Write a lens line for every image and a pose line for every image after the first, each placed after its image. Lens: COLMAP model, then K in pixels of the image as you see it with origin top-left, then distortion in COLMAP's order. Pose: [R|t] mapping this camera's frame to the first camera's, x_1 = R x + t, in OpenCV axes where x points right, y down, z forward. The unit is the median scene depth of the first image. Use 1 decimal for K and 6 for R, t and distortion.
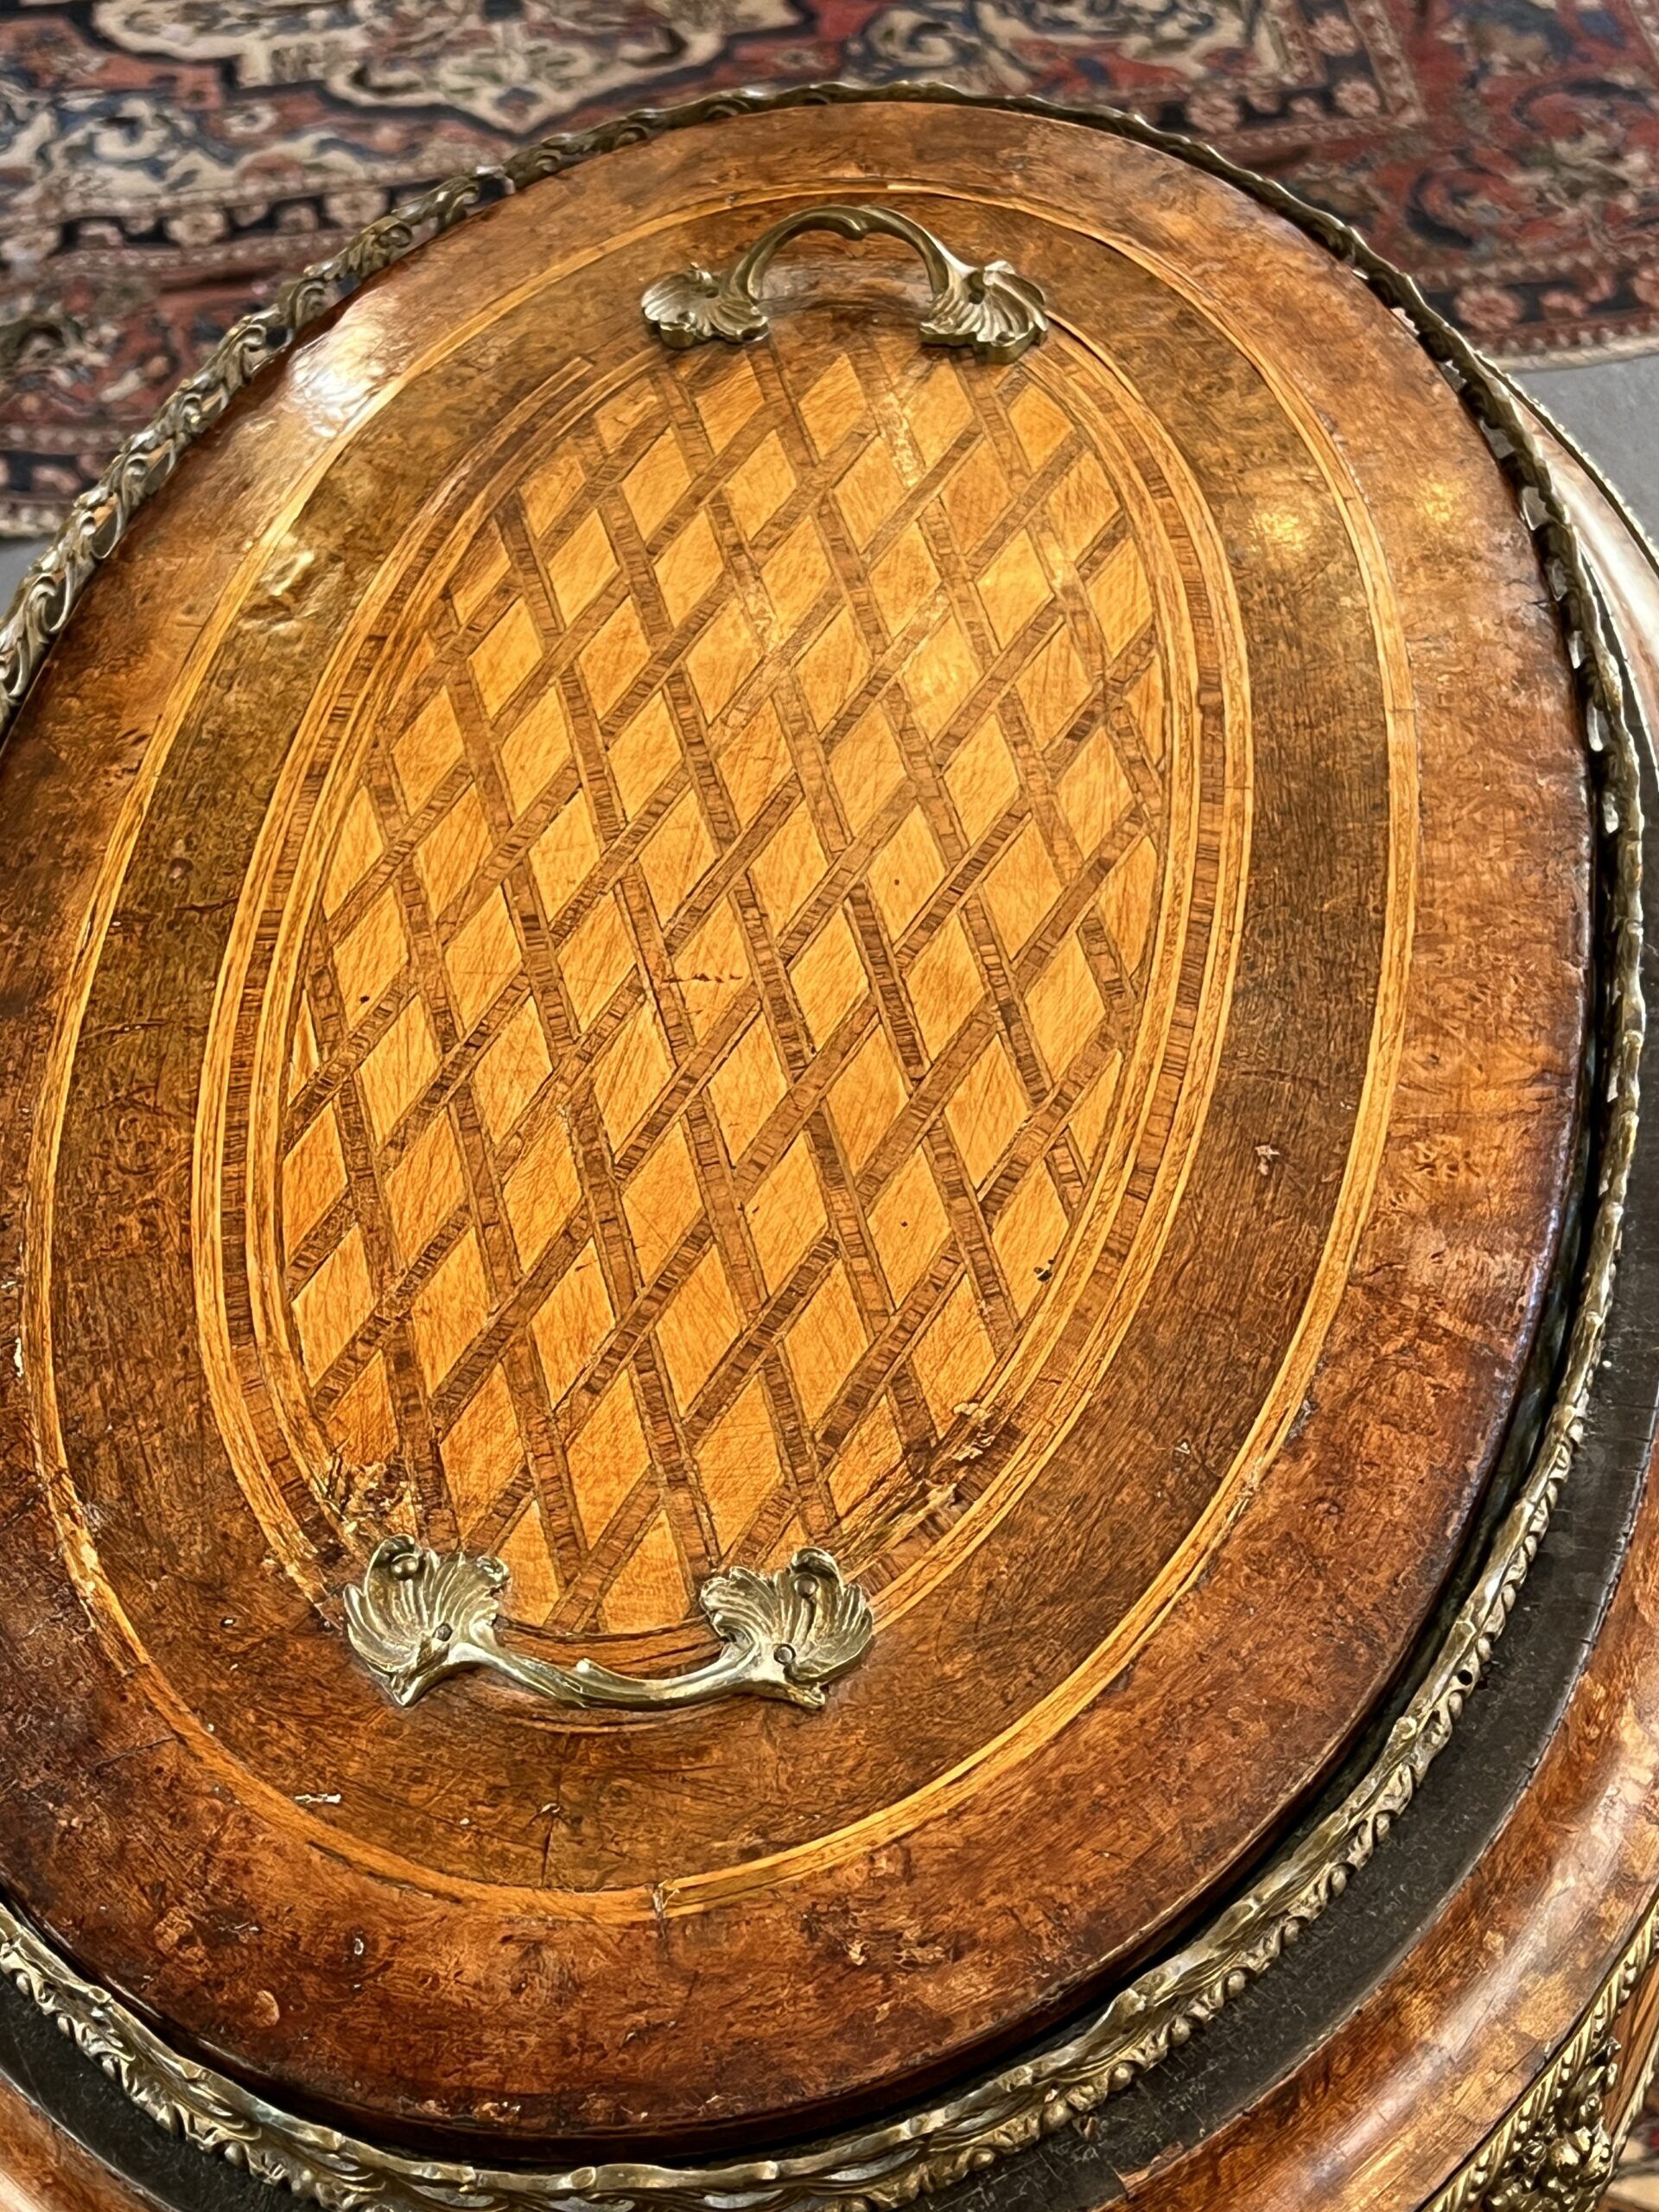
lens RADIAL K [[3922.5, 0, 747.1], [0, 3922.5, 1021.4], [0, 0, 1]] dist [0.049997, 0.000000]
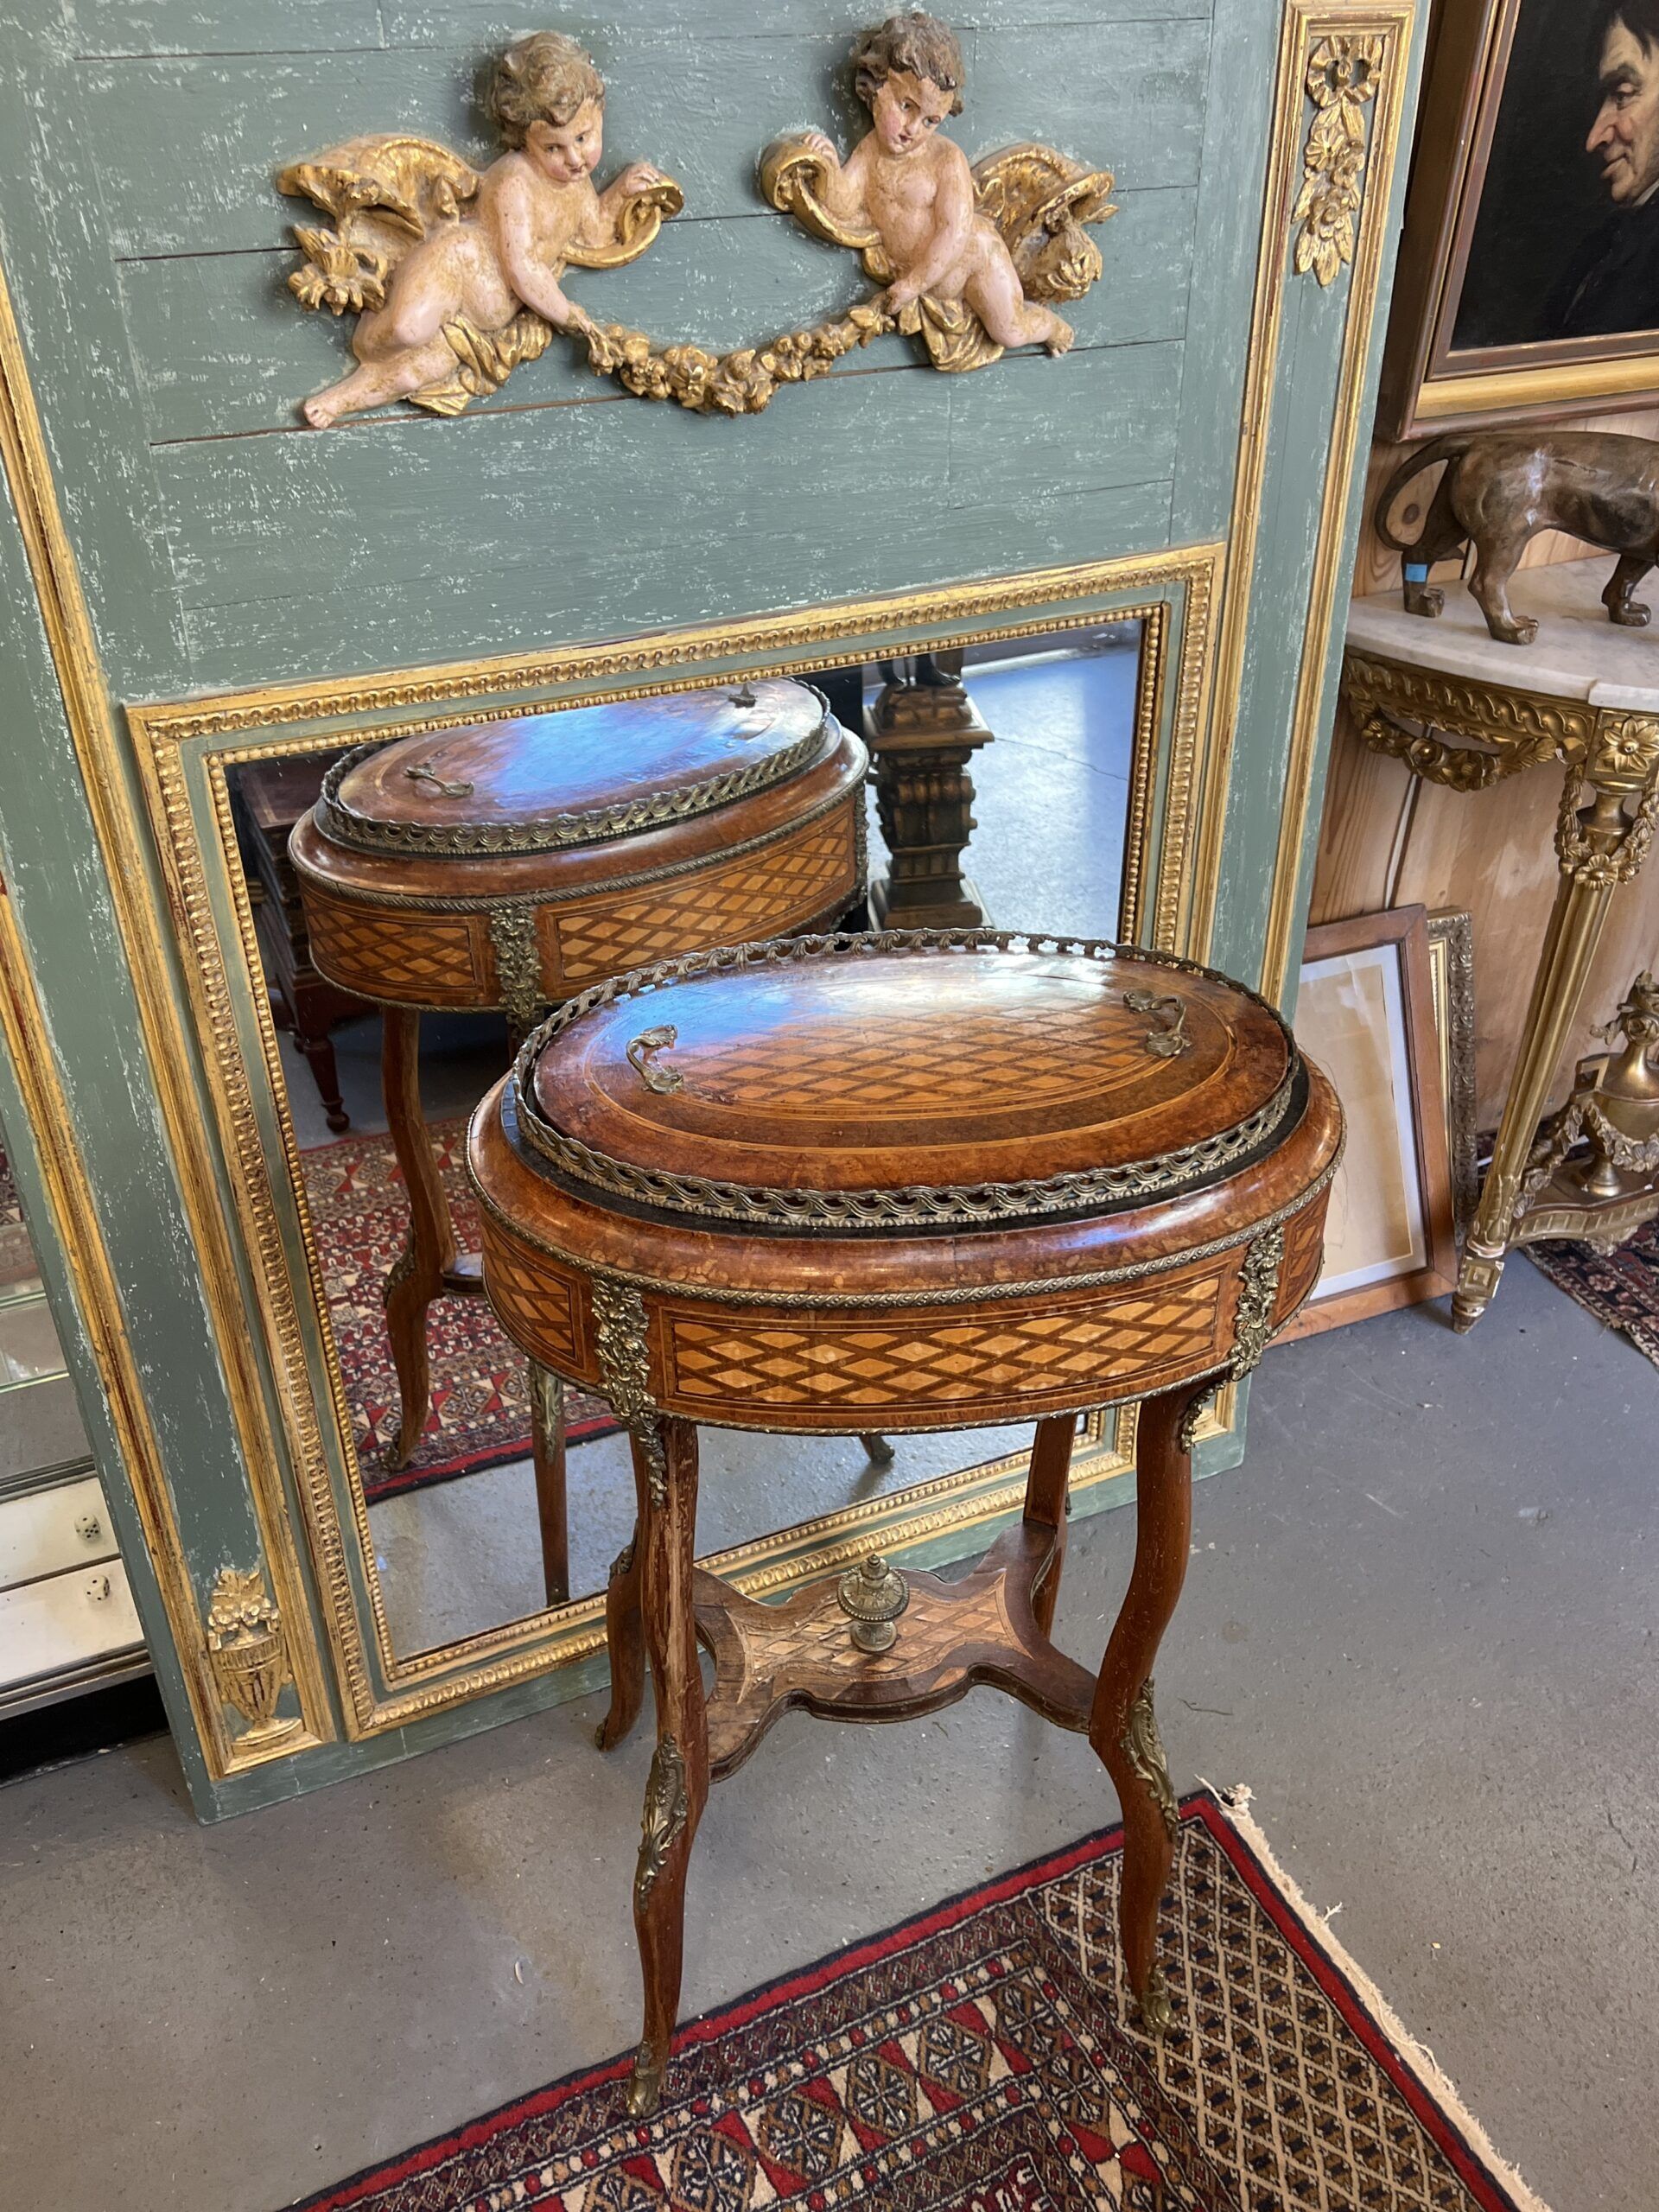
lens RADIAL K [[1842.1, 0, 821.9], [0, 1842.1, 1141.8], [0, 0, 1]] dist [0.061364, -0.047161]
pose [[0.238823, 0.592134, -0.769637, 1.358469], [-0.743510, 0.621315, 0.247304, -0.344470], [0.624624, 0.513171, 0.588642, 0.045333]]
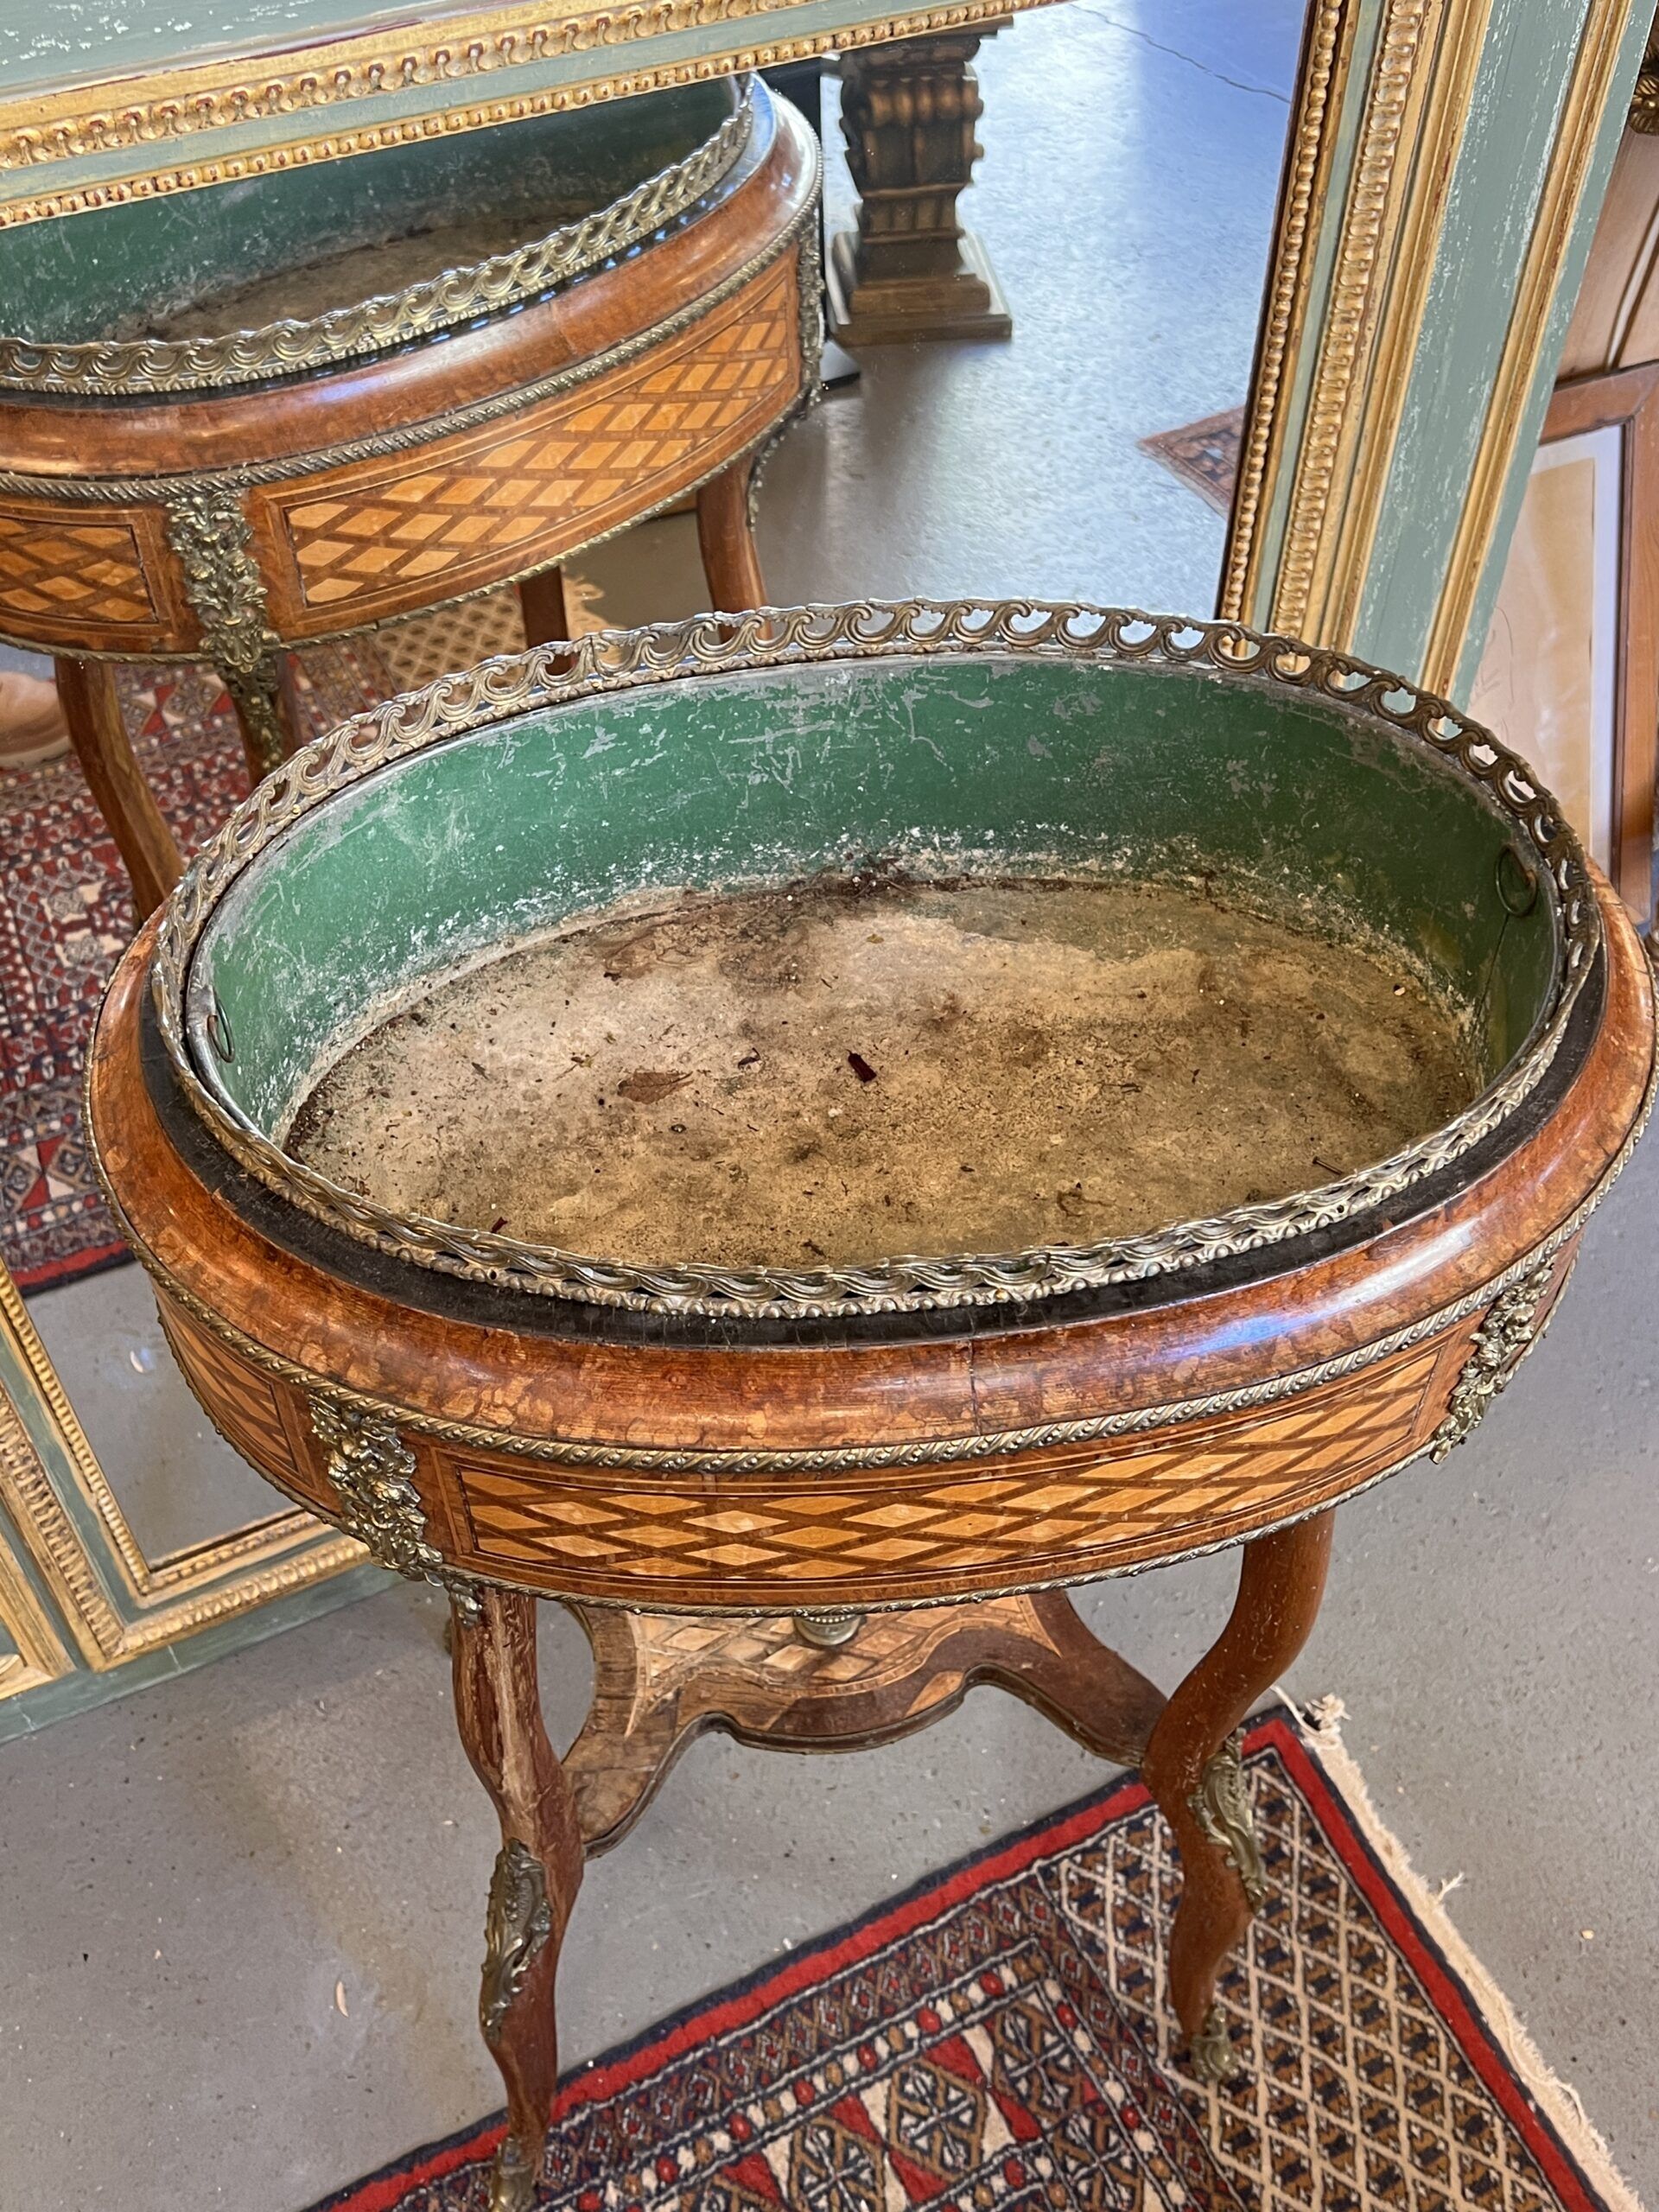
lens RADIAL K [[2146.0, 0, 825.9], [0, 2146.0, 1097.1], [0, 0, 1]] dist [0.023553, 0.000000]
pose [[0.256439, 0.783155, -0.566486, 0.697822], [-0.748996, 0.531459, 0.395672, -0.387710], [0.610937, 0.322830, 0.722867, 0.285776]]
